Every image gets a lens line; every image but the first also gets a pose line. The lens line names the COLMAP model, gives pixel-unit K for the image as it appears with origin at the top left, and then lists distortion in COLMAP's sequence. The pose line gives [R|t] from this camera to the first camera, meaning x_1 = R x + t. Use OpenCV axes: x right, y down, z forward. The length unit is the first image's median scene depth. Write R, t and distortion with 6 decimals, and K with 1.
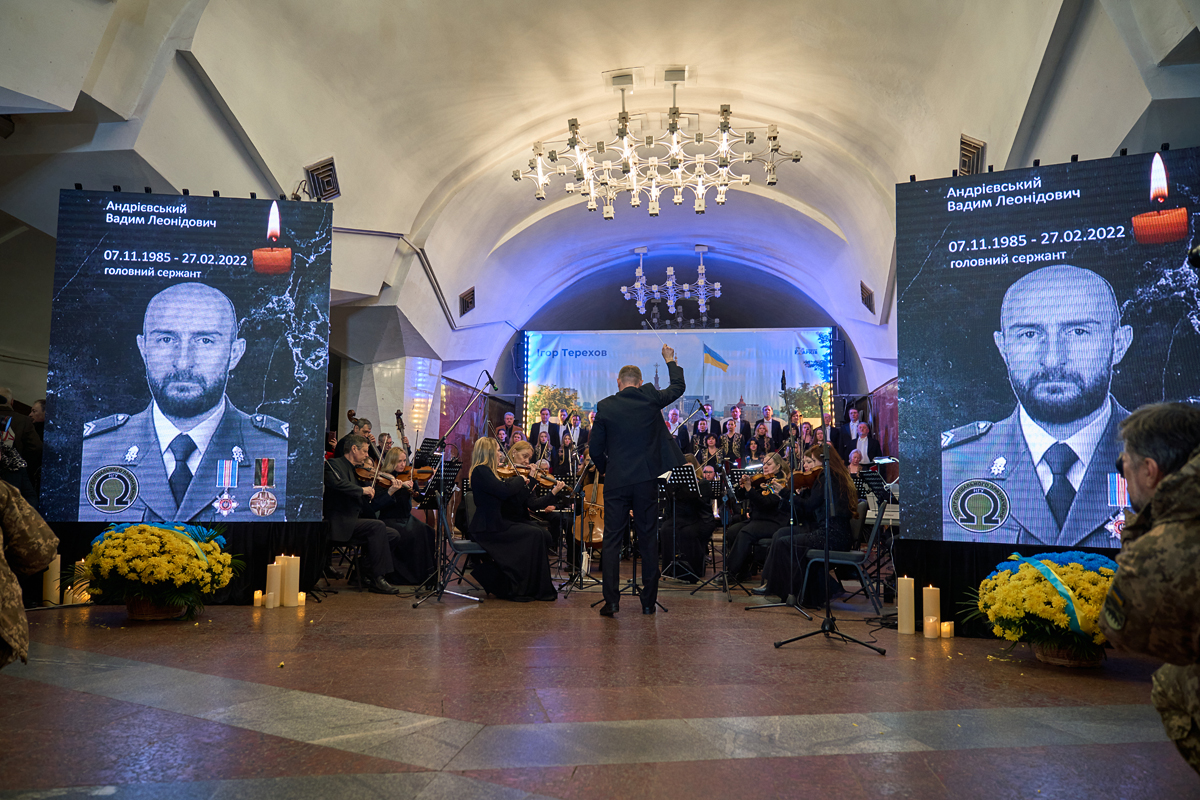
lens RADIAL K [[812.7, 0, 591.6], [0, 812.7, 407.2], [0, 0, 1]] dist [0.003526, -0.002428]
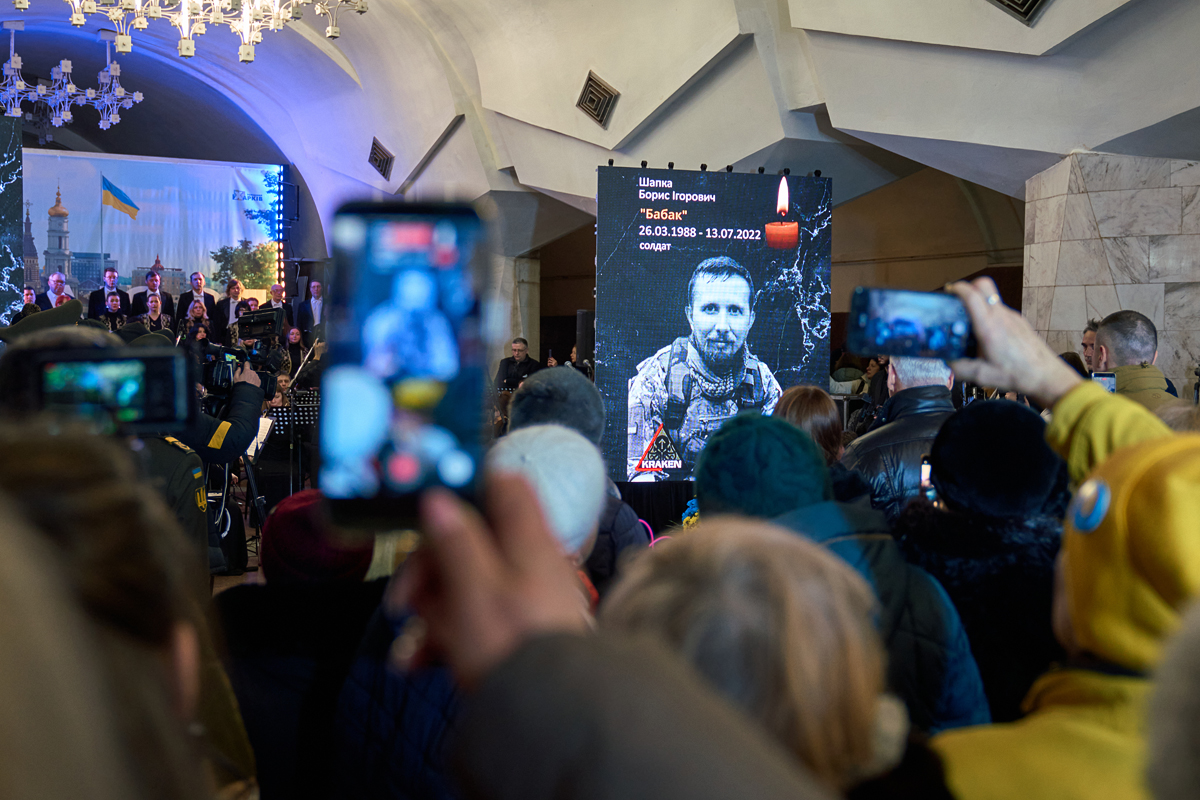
lens RADIAL K [[1354.7, 0, 617.2], [0, 1354.7, 364.3], [0, 0, 1]] dist [-0.039057, 0.000000]
pose [[0.774890, -0.021163, 0.631742, -0.255402], [-0.055627, 0.993279, 0.101505, -0.063908], [-0.629644, -0.113797, 0.768504, -0.152286]]
